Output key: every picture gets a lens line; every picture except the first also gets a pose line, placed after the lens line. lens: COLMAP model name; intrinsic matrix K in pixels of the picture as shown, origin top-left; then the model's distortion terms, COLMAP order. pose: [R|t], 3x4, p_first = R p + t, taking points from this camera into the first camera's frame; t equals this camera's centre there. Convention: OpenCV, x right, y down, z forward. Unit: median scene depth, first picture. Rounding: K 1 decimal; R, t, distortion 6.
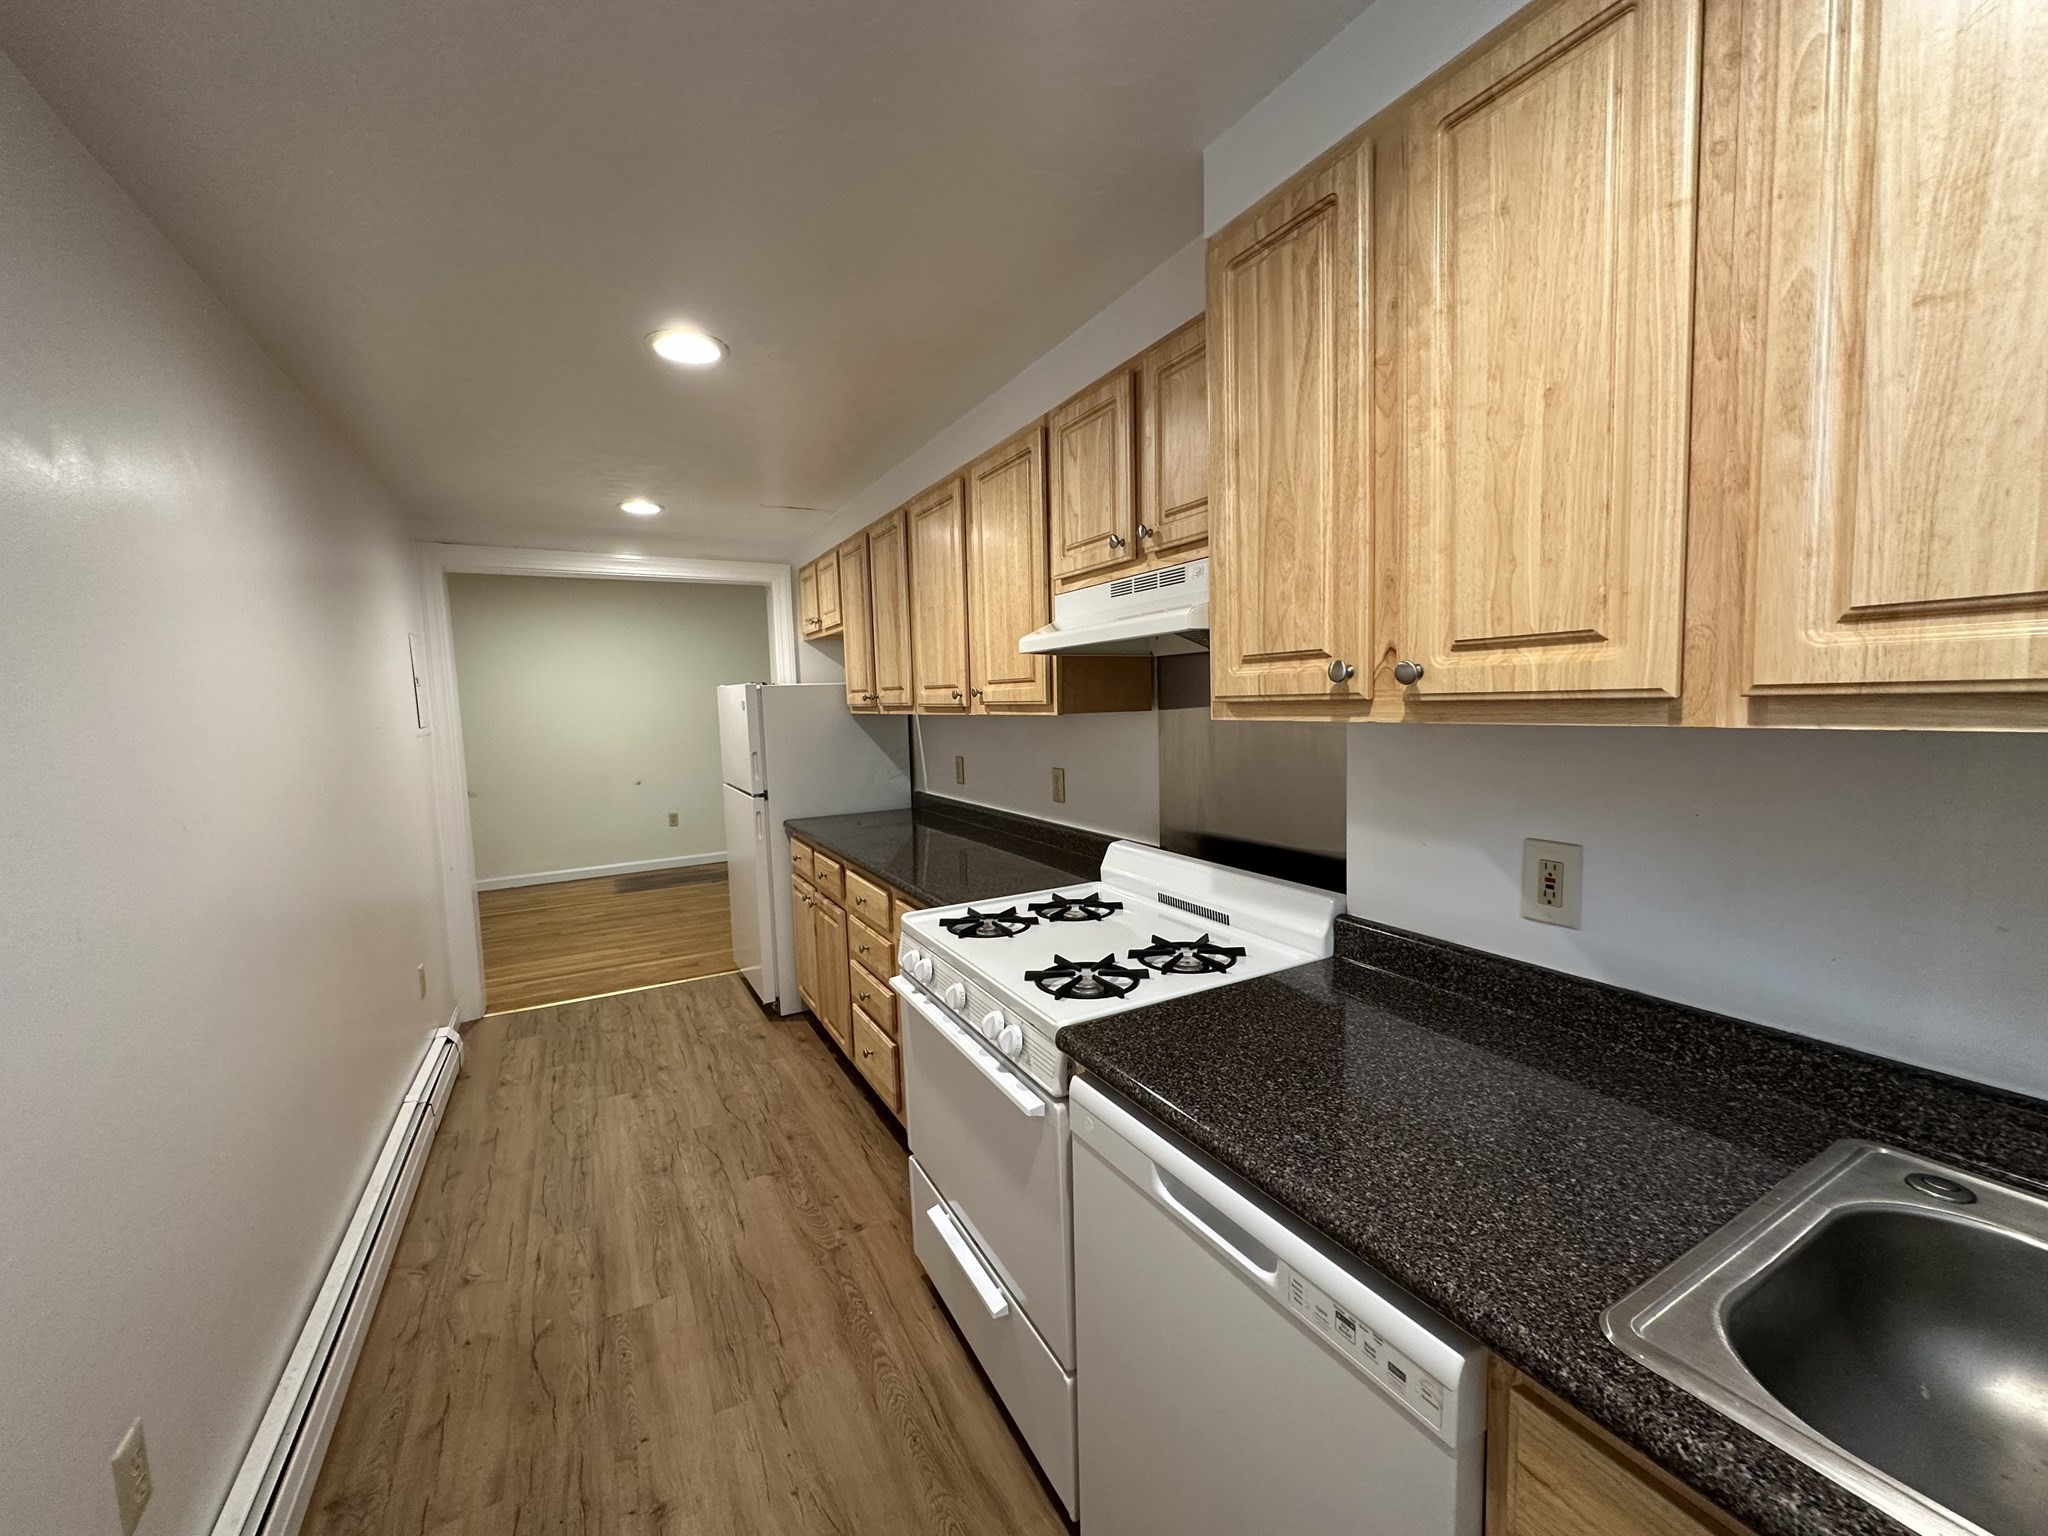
lens RADIAL K [[813.9, 0, 1019.7], [0, 813.9, 767.3], [0, 0, 1]] dist [-0.001608, 0.000090]
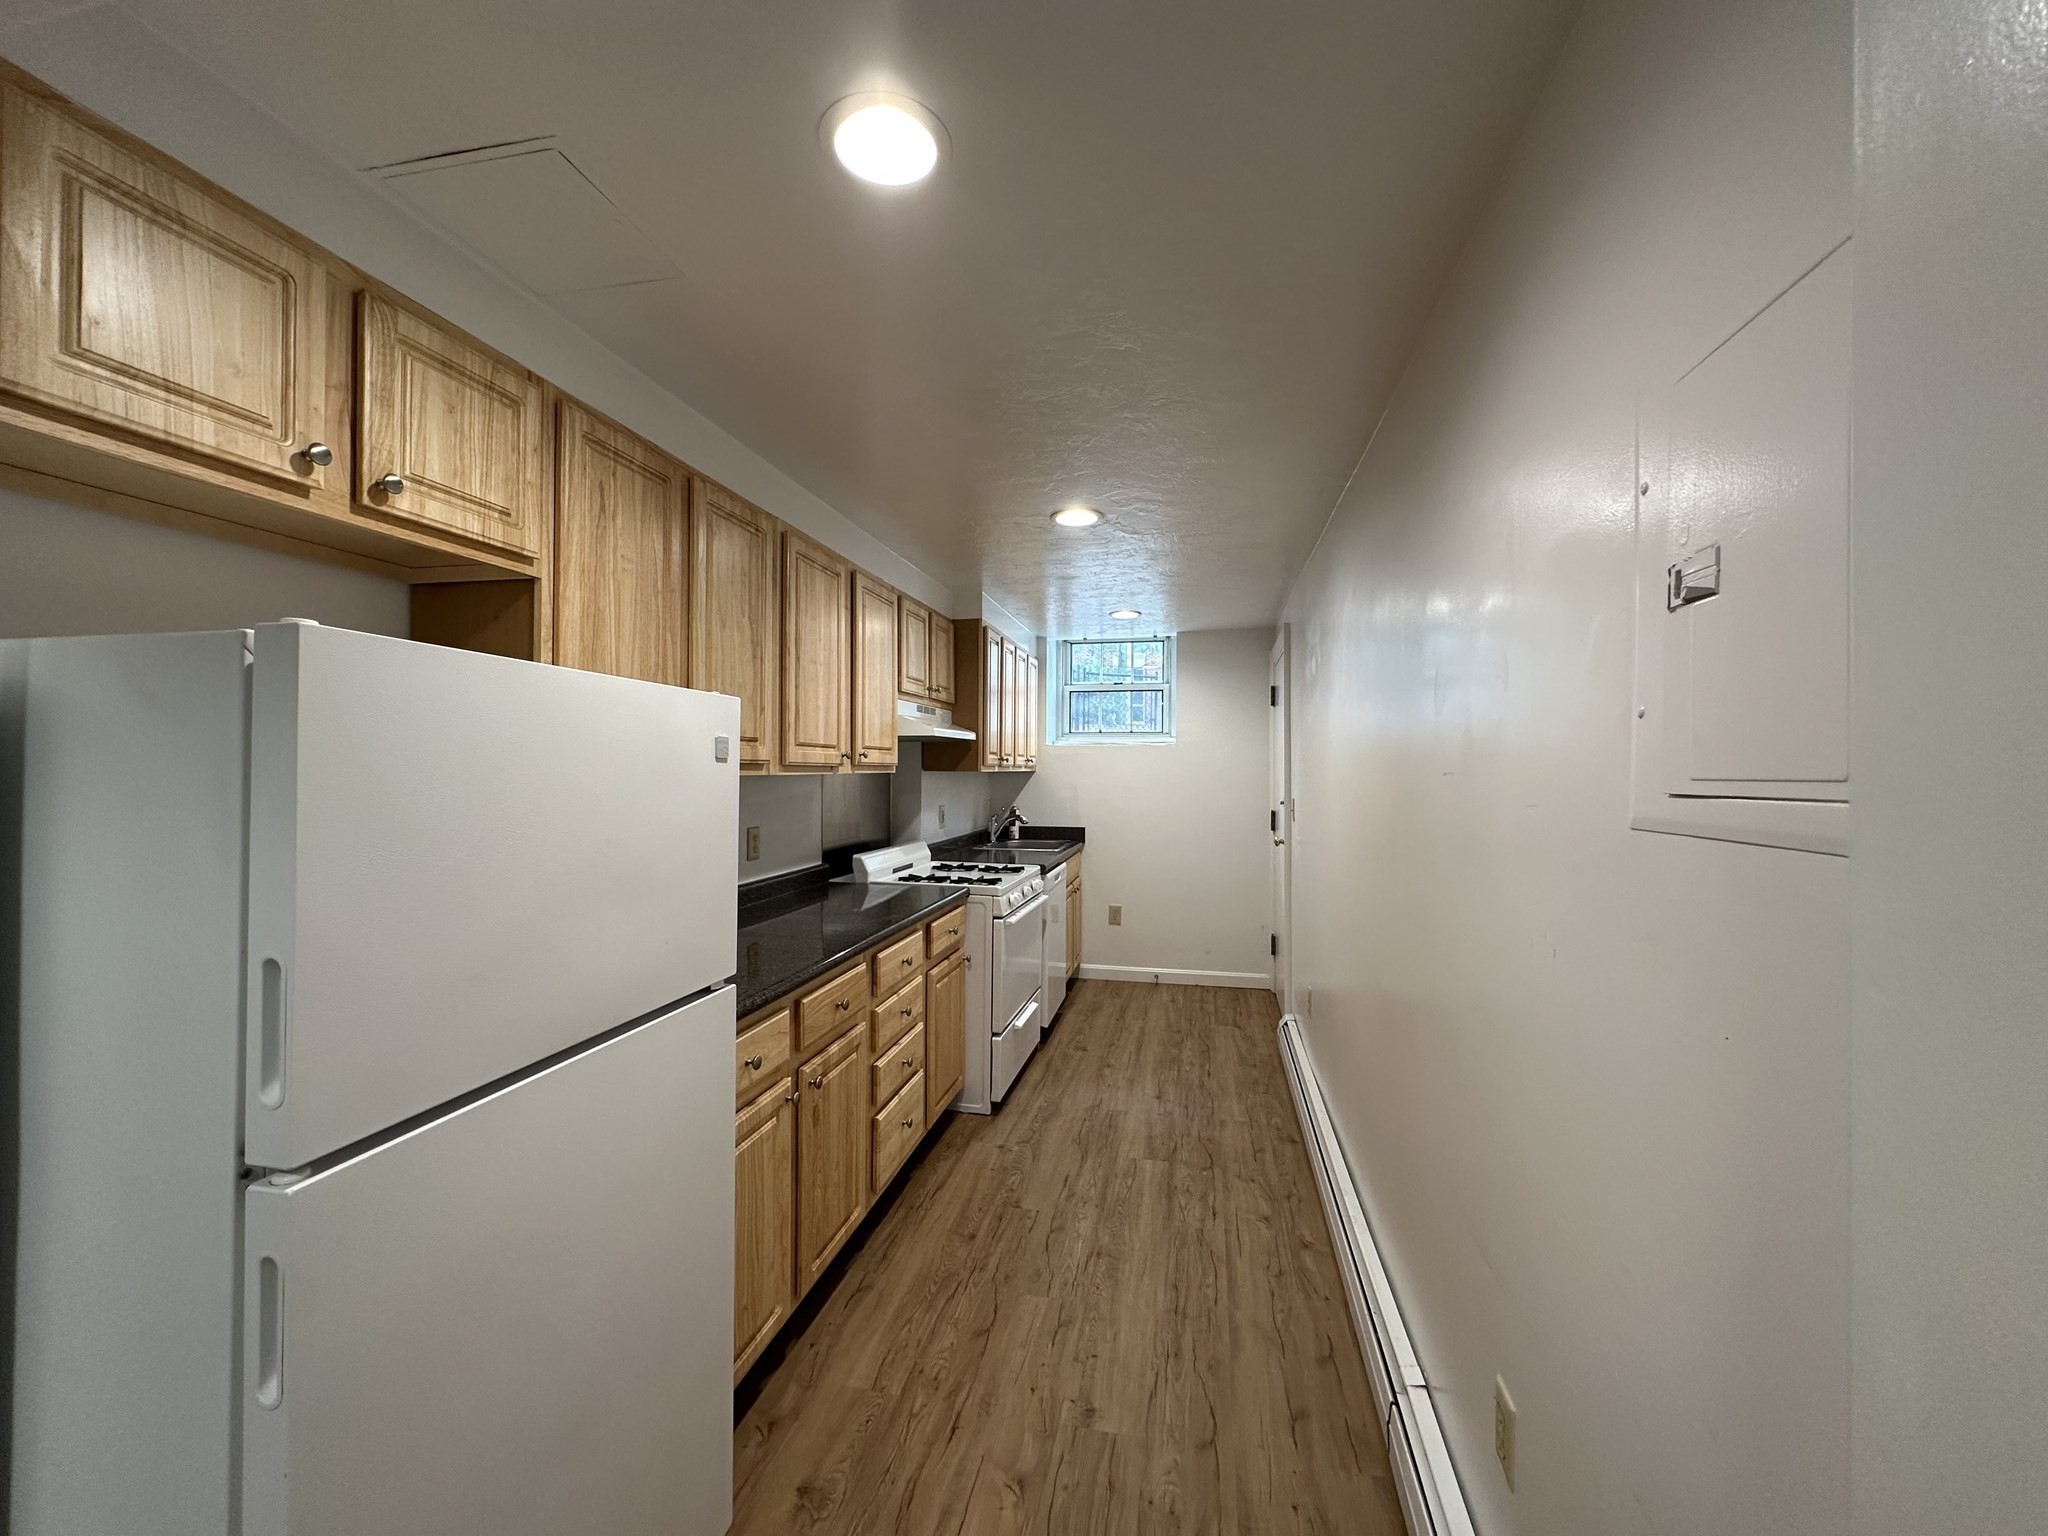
lens RADIAL K [[813.9, 0, 1029.2], [0, 813.9, 764.7], [0, 0, 1]] dist [-0.001608, 0.000090]
pose [[-0.760958, 0.029076, 0.648149, -1.130141], [0.074337, 0.996324, 0.042580, -0.122589], [-0.644528, 0.080583, -0.760322, 1.946656]]
